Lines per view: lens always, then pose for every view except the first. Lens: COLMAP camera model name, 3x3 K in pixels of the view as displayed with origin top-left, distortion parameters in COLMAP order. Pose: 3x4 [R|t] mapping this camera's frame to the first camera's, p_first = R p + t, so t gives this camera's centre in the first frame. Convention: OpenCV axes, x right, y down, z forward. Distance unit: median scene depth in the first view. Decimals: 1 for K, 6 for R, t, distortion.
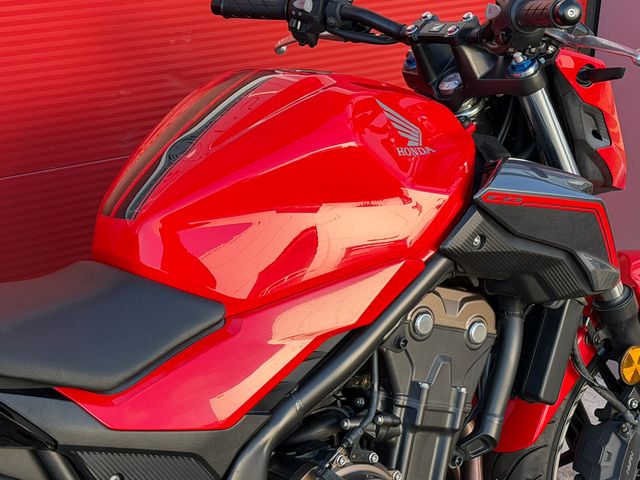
lens RADIAL K [[1413.1, 0, 308.9], [0, 1413.1, 237.9], [0, 0, 1]] dist [0.142664, 0.094452]
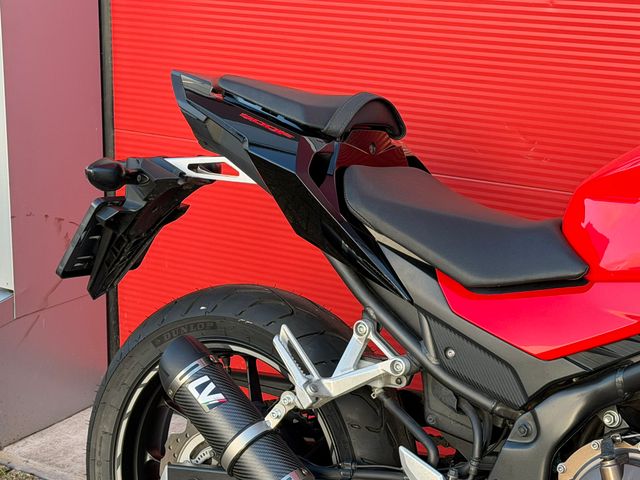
lens RADIAL K [[1413.1, 0, 308.9], [0, 1413.1, 237.9], [0, 0, 1]] dist [0.142664, 0.094452]
pose [[0.312428, 0.202365, -0.928137, 0.848230], [-0.334966, 0.937757, 0.091706, -0.005598], [0.888925, 0.282242, 0.360766, 0.314326]]
